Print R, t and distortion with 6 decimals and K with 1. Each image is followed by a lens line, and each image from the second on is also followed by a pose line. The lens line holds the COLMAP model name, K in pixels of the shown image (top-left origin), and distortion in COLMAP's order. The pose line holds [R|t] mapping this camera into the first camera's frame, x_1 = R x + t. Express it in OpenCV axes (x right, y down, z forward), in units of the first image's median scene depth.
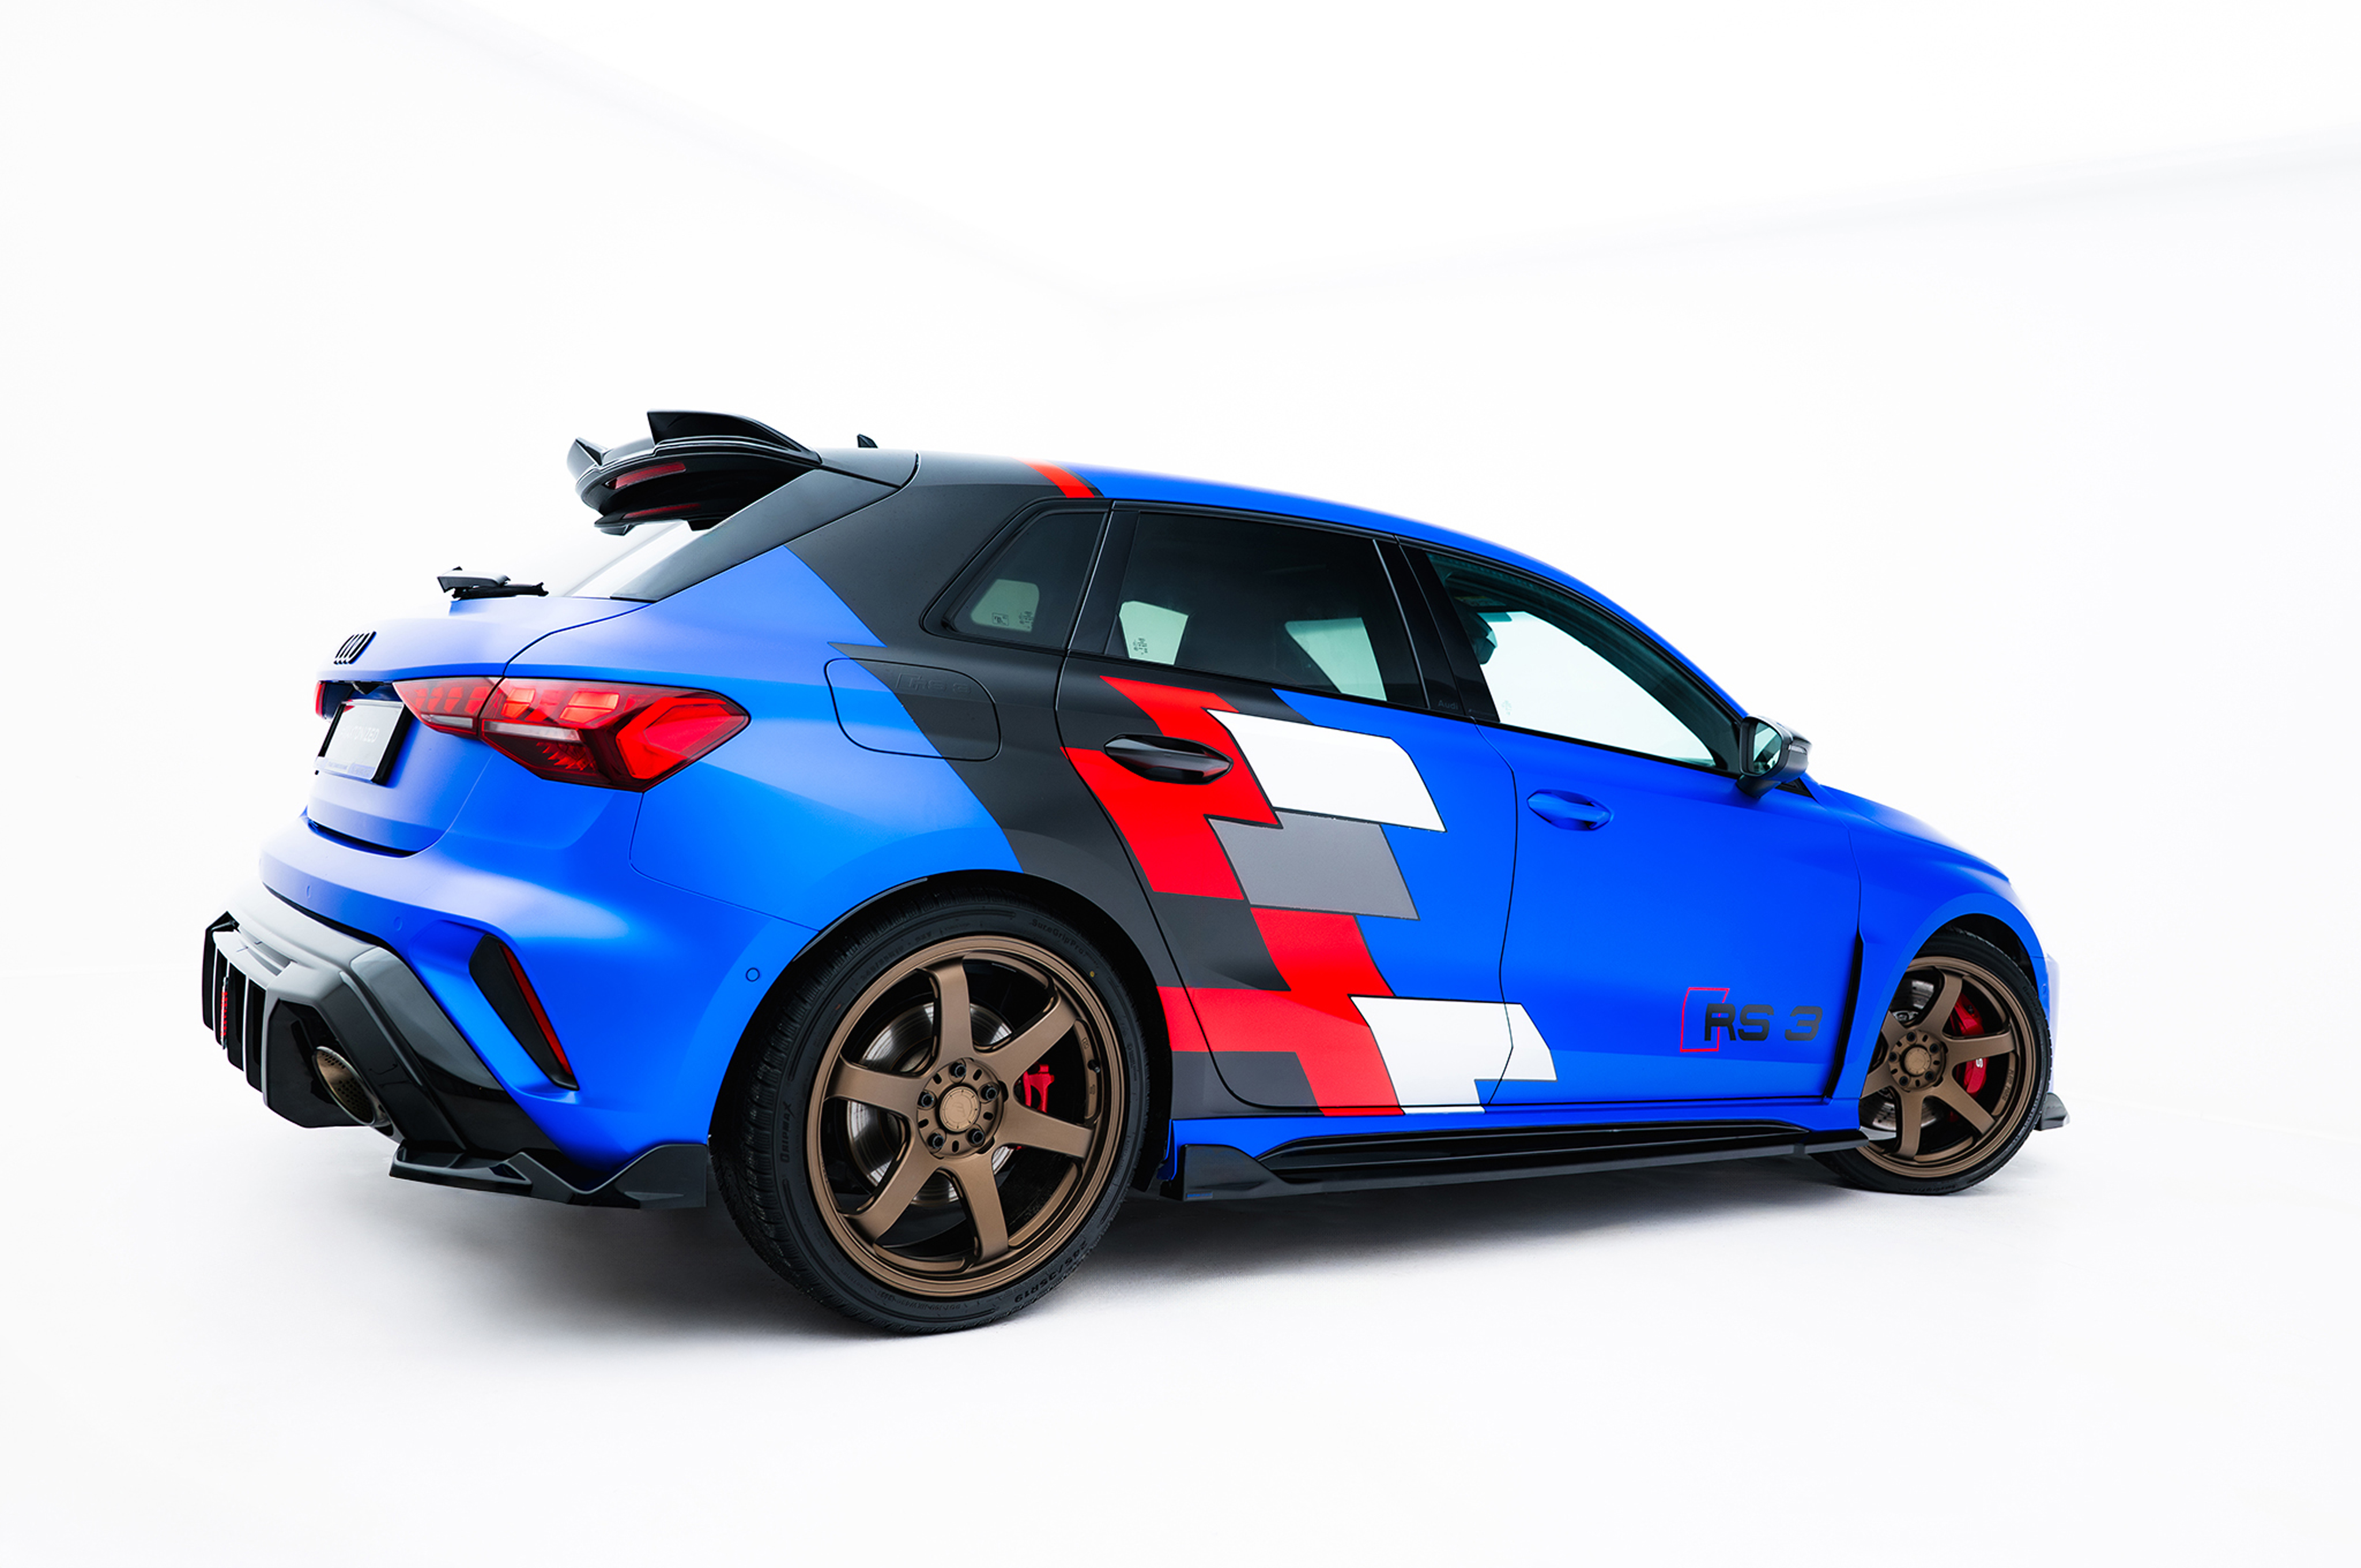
lens RADIAL K [[1675.9, 0, 1180.5], [0, 1675.9, 784.0], [0, 0, 1]] dist [-0.007652, -0.000116]
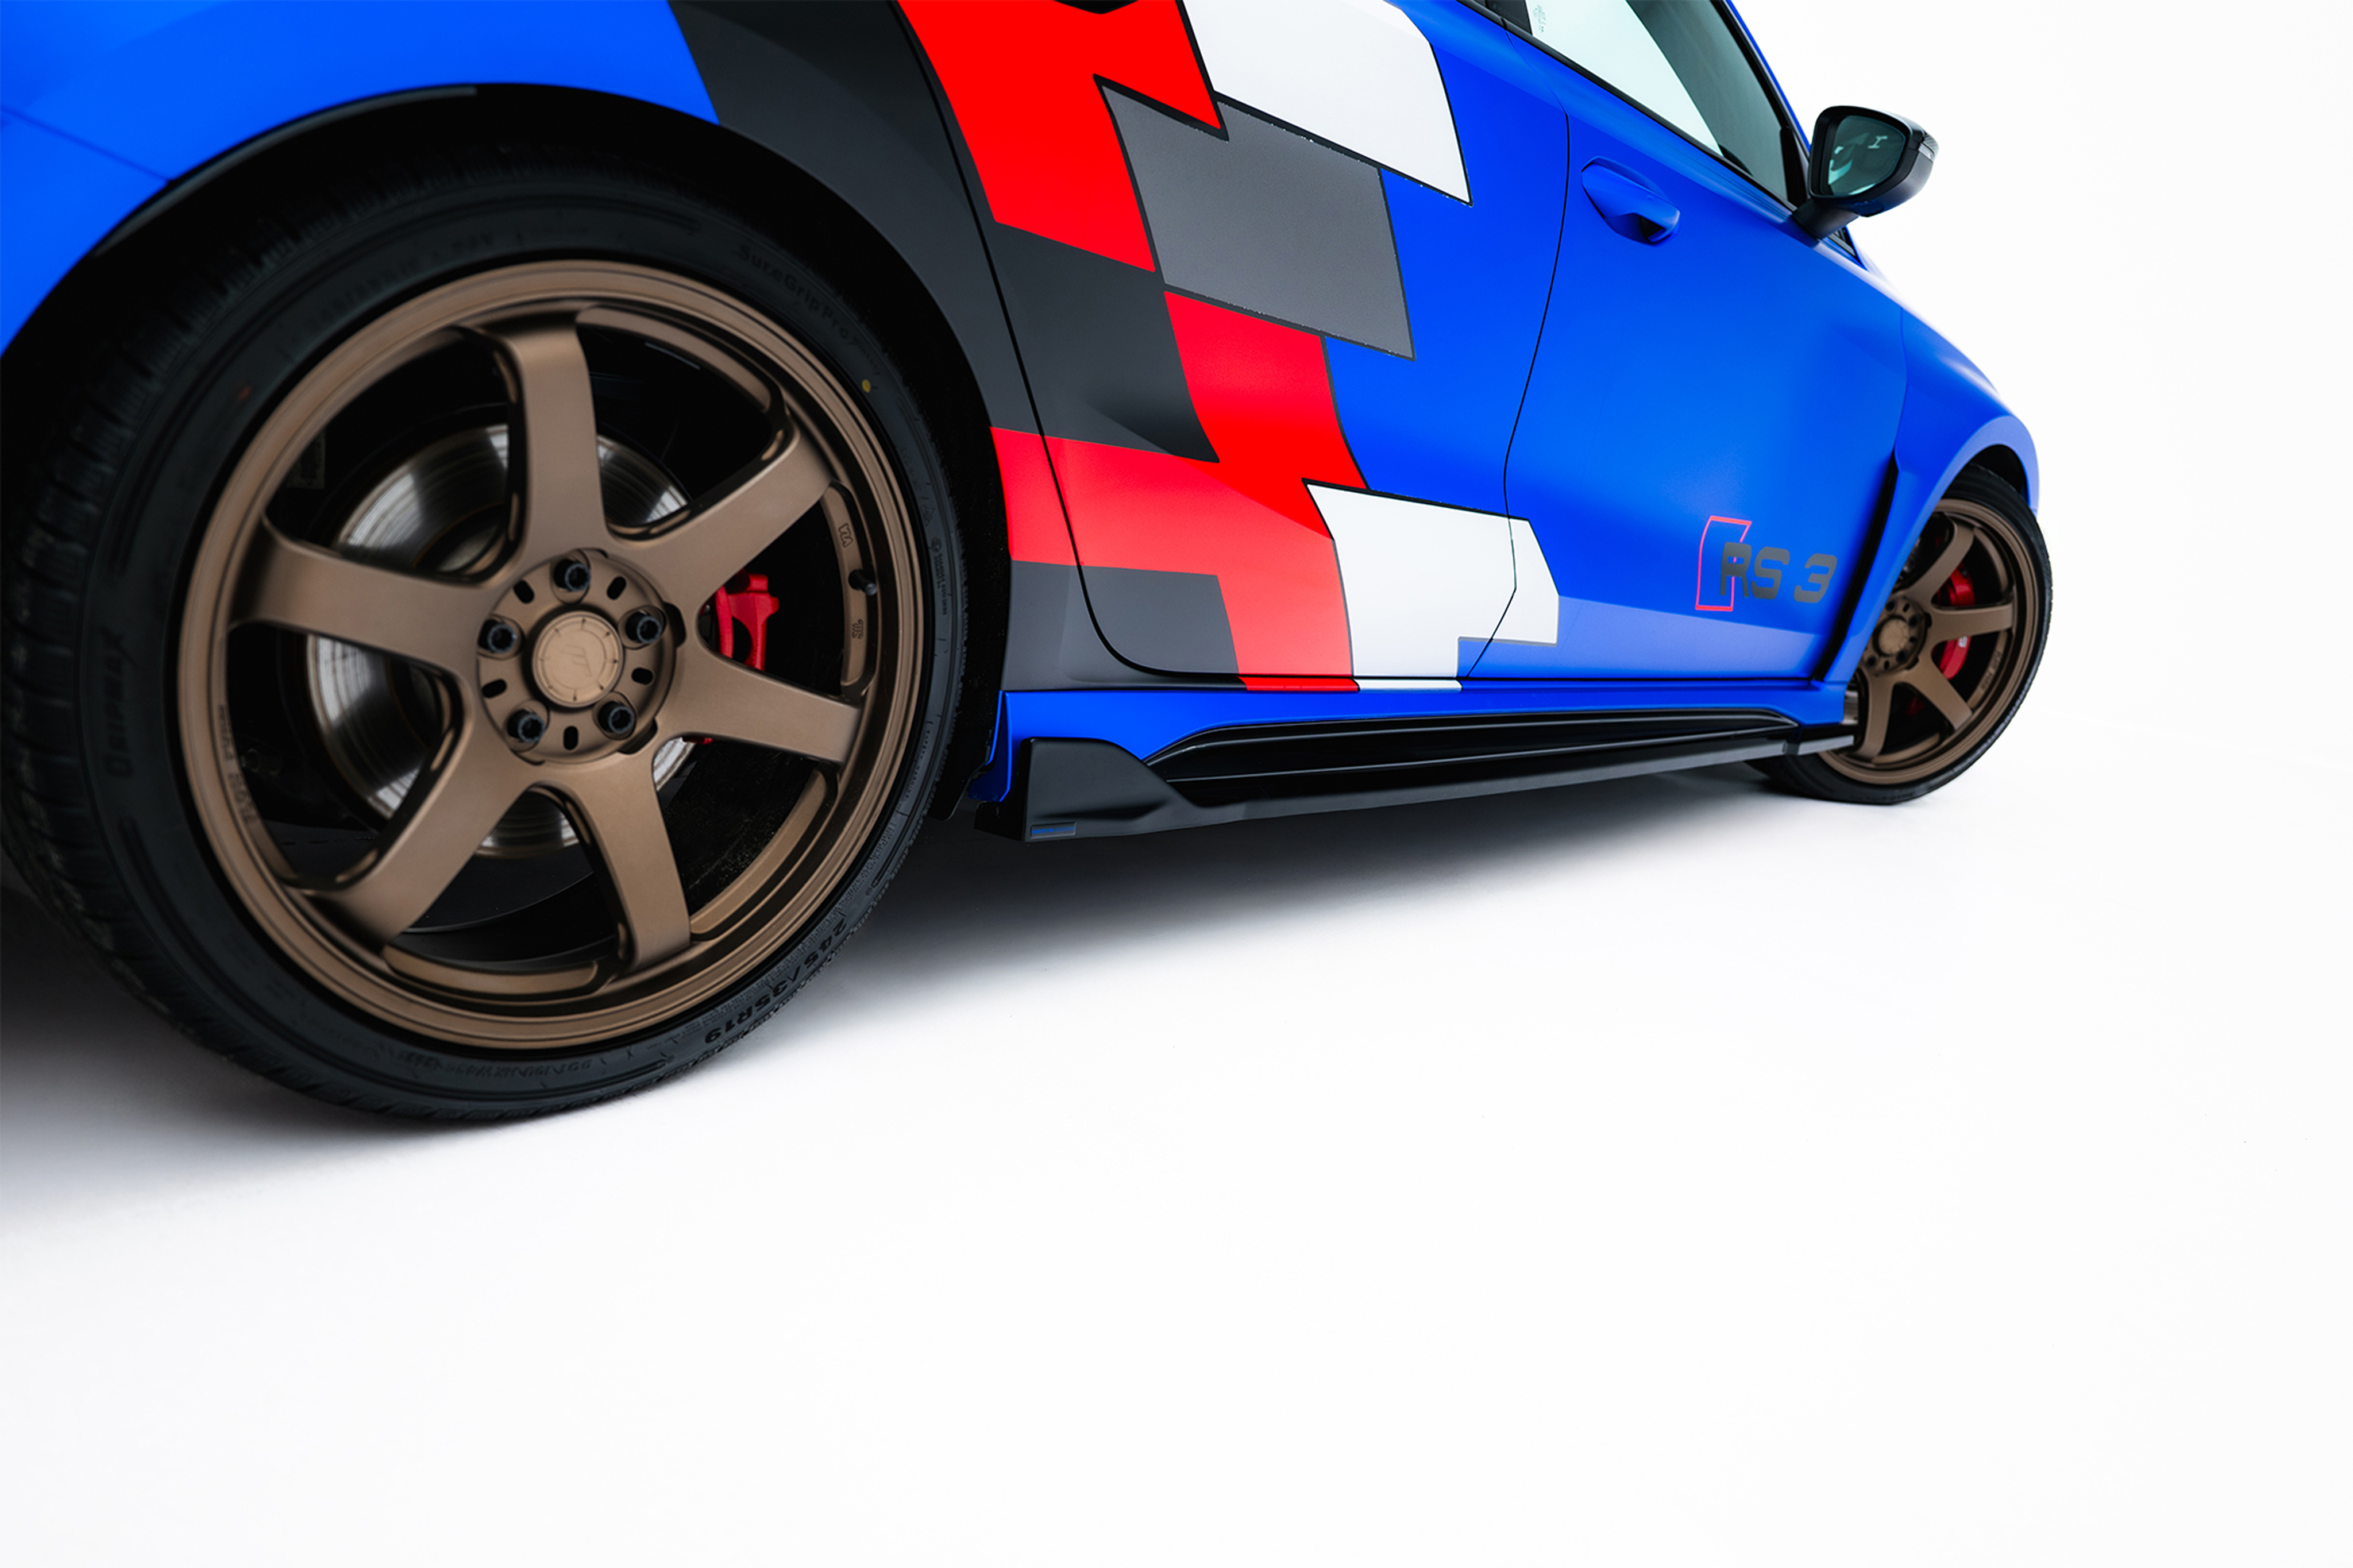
lens RADIAL K [[1670.0, 0, 1176.5], [0, 1670.0, 784.0], [0, 0, 1]] dist [-0.007652, -0.000116]
pose [[0.978884, 0.009283, 0.204205, -0.061579], [-0.059806, 0.968263, 0.242674, 0.101907], [-0.195471, -0.249762, 0.948372, 0.503704]]
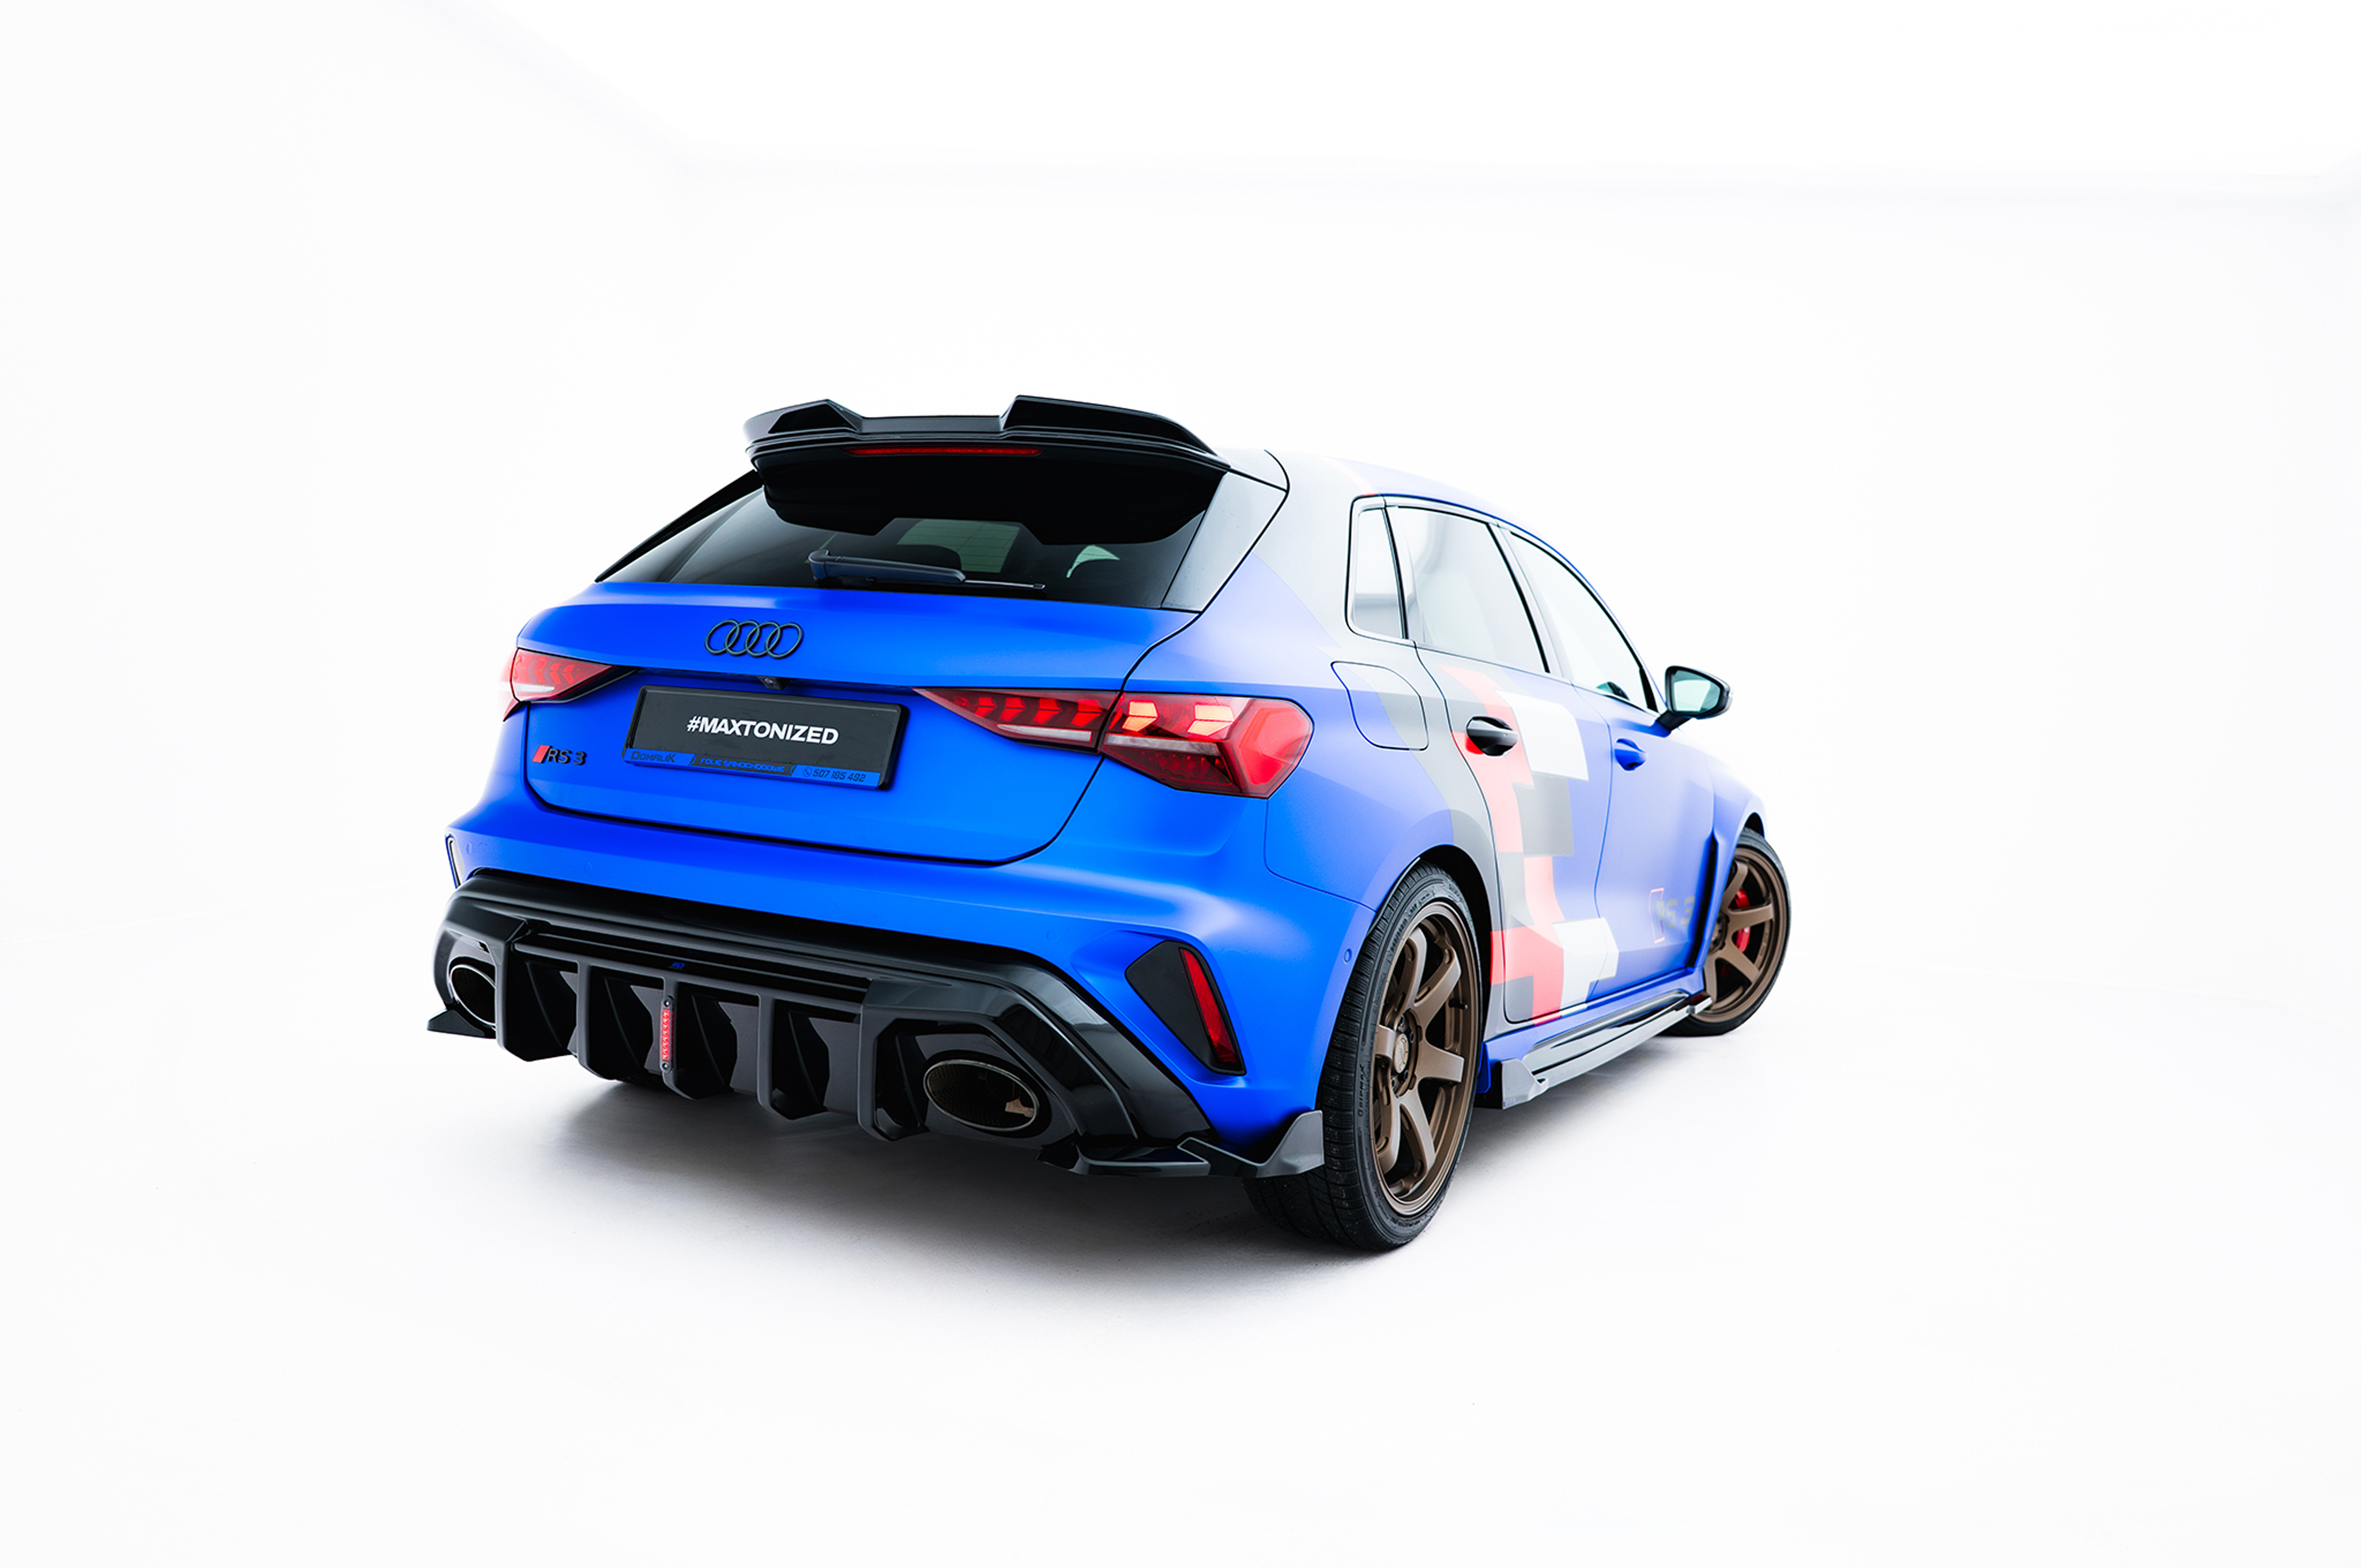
lens RADIAL K [[1675.9, 0, 1180.5], [0, 1675.9, 784.0], [0, 0, 1]] dist [-0.007652, -0.000116]
pose [[0.908563, -0.043760, 0.415450, -0.713733], [0.014128, 0.997148, 0.074134, -0.073752], [-0.417510, -0.061486, 0.906590, 0.029016]]
